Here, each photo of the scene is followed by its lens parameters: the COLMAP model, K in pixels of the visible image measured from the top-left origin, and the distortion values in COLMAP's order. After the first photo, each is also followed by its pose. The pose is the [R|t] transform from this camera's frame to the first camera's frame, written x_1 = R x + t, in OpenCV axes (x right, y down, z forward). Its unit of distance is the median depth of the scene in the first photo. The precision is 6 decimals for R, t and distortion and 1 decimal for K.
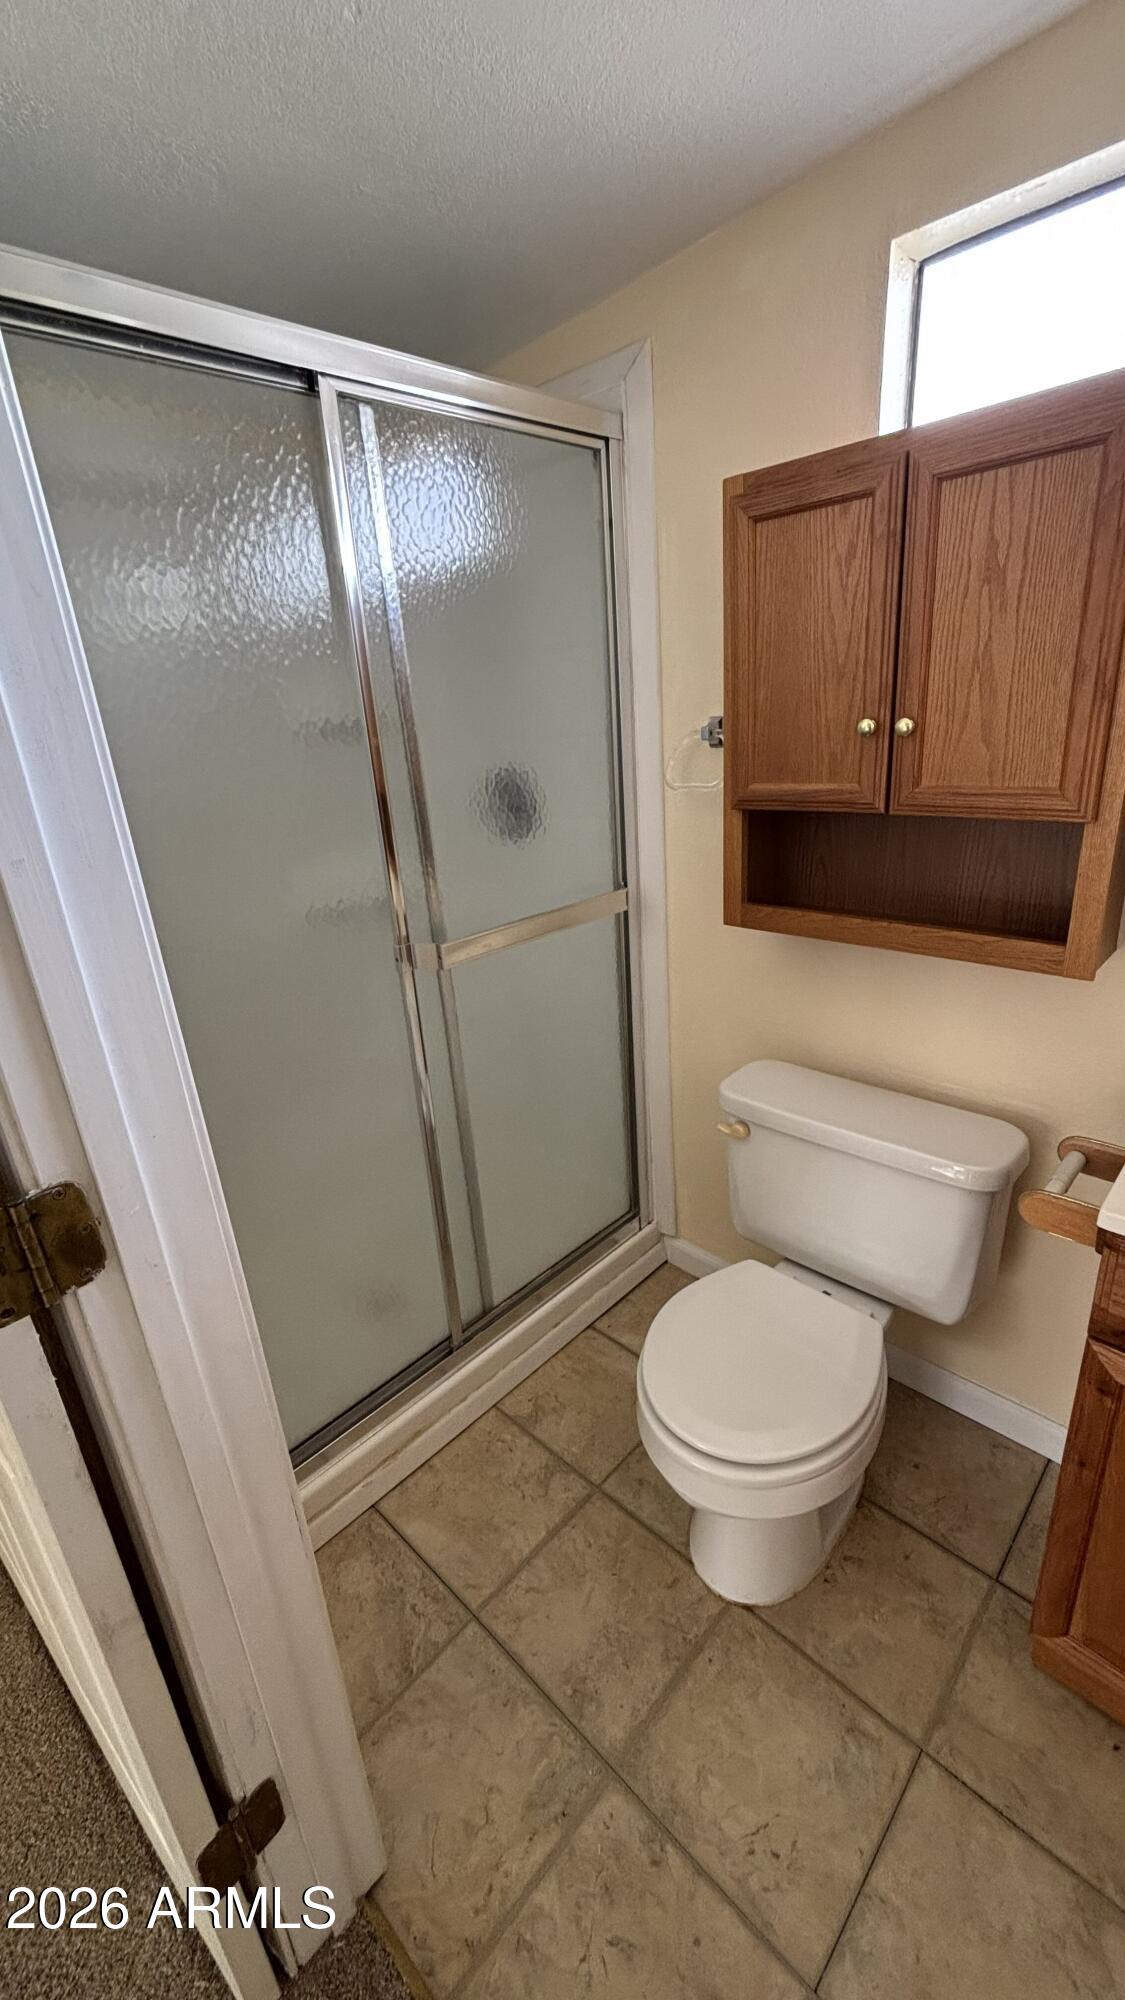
lens RADIAL K [[812.7, 0, 562.5], [0, 812.7, 1000.0], [0, 0, 1]] dist [0.023351, -0.009874]
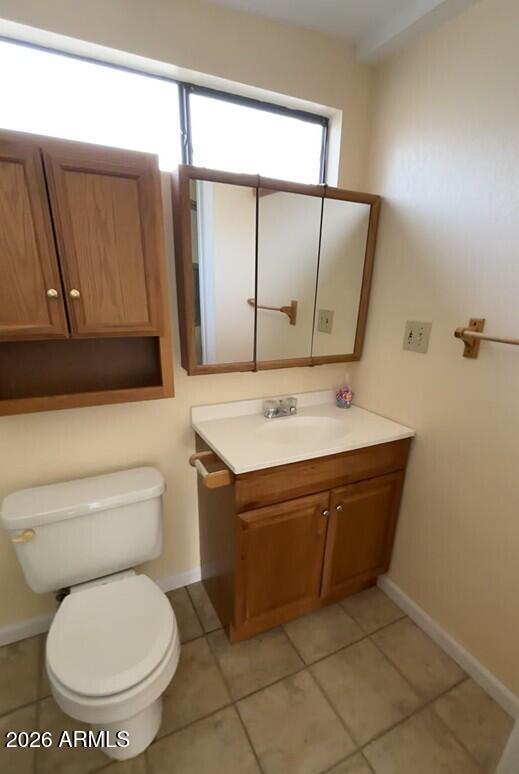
lens RADIAL K [[379.0, 0, 256.4], [0, 379.0, 420.3], [0, 0, 1]] dist [0.000947, 0.000331]
pose [[0.321816, -0.270492, 0.907342, -0.347401], [0.274312, 0.943857, 0.184085, -0.096790], [-0.906194, 0.189653, 0.377947, 0.320556]]
